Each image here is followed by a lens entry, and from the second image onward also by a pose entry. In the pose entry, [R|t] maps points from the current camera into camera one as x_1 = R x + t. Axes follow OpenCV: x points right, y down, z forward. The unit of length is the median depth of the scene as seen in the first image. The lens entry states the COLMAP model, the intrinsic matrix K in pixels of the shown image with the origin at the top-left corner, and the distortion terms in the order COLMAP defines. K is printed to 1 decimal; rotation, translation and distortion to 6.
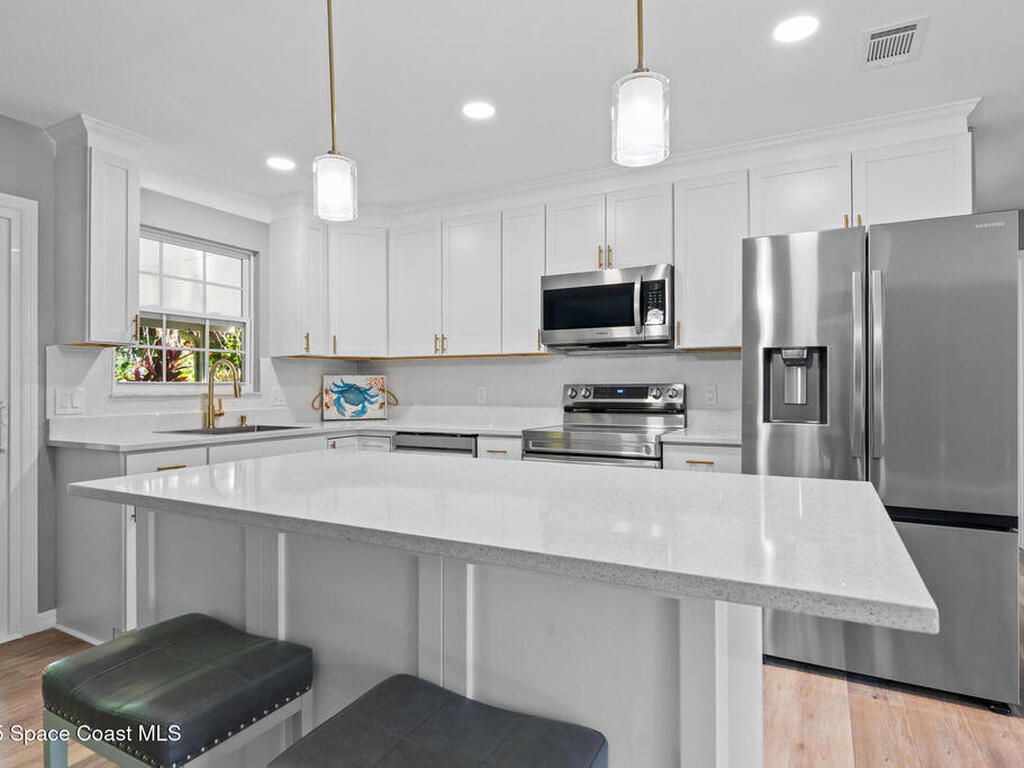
lens RADIAL K [[589.4, 0, 495.5], [0, 589.4, 380.5], [0, 0, 1]] dist [0.000976, -0.003902]
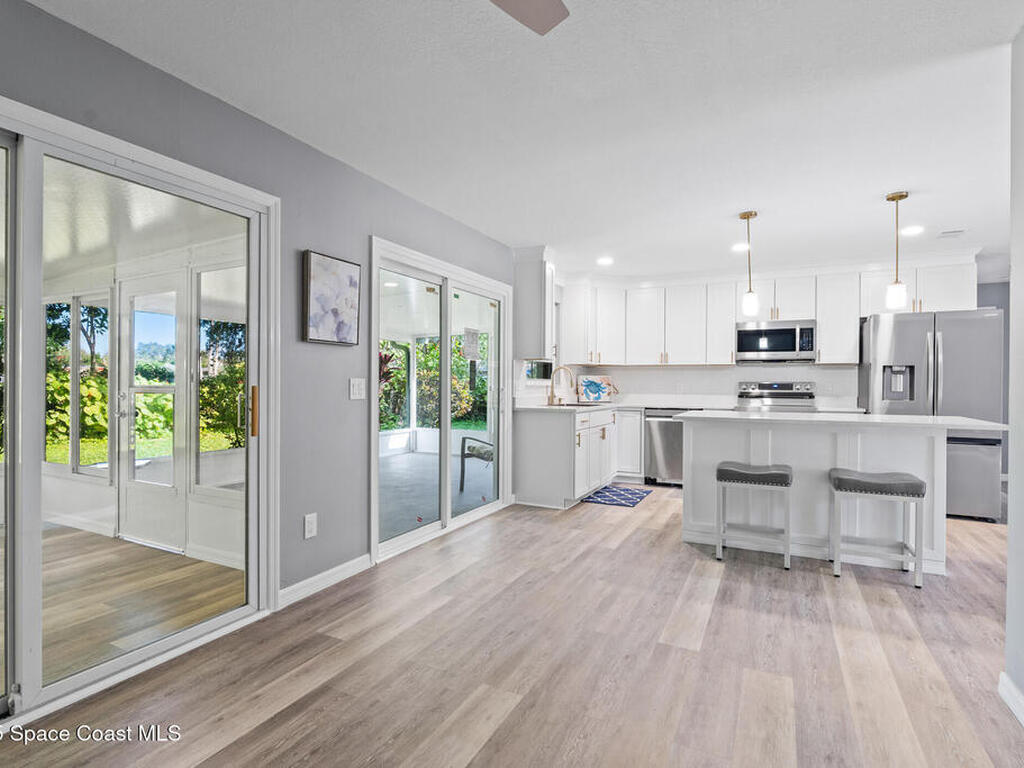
lens RADIAL K [[519.6, 0, 510.4], [0, 519.6, 385.6], [0, 0, 1]] dist [-0.007997, 0.004413]
pose [[0.999612, 0.009657, 0.026144, -0.573476], [-0.009962, 0.999884, 0.011539, 0.005718], [-0.026029, -0.011795, 0.999592, -0.513011]]
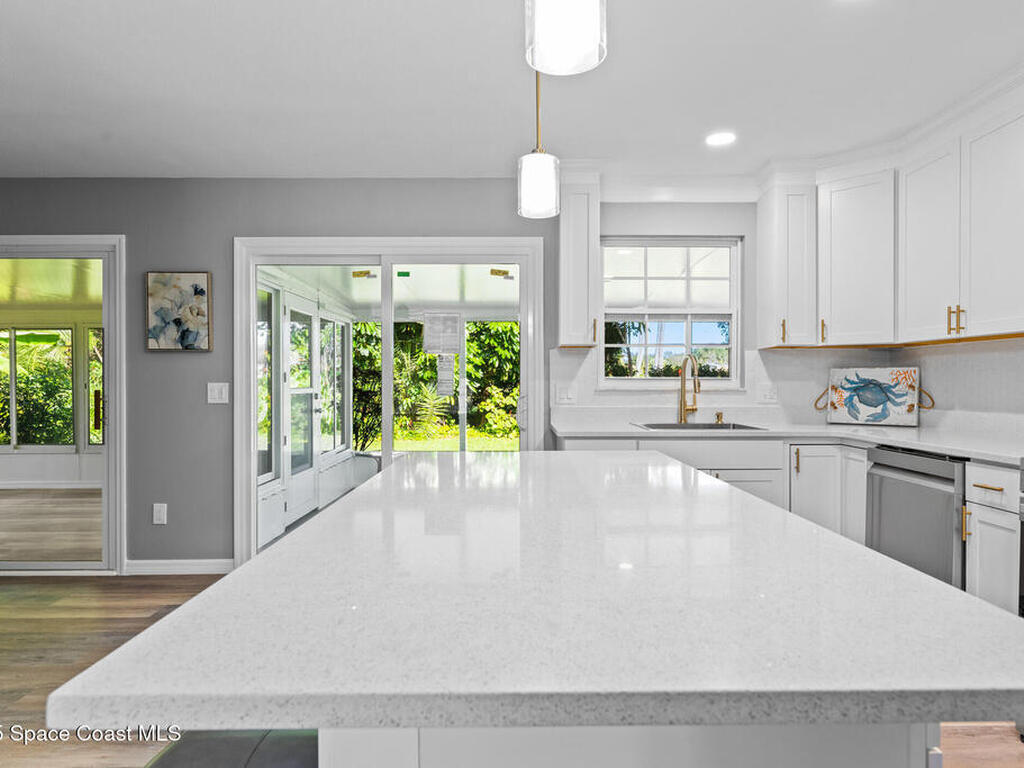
lens RADIAL K [[629.8, 0, 507.4], [0, 629.8, 384.7], [0, 0, 1]] dist [-0.003671, -0.001343]
pose [[0.487349, 0.008526, -0.873166, 0.279493], [0.006490, 0.999889, 0.013385, -0.000912], [0.873183, -0.012190, 0.487240, 0.195641]]
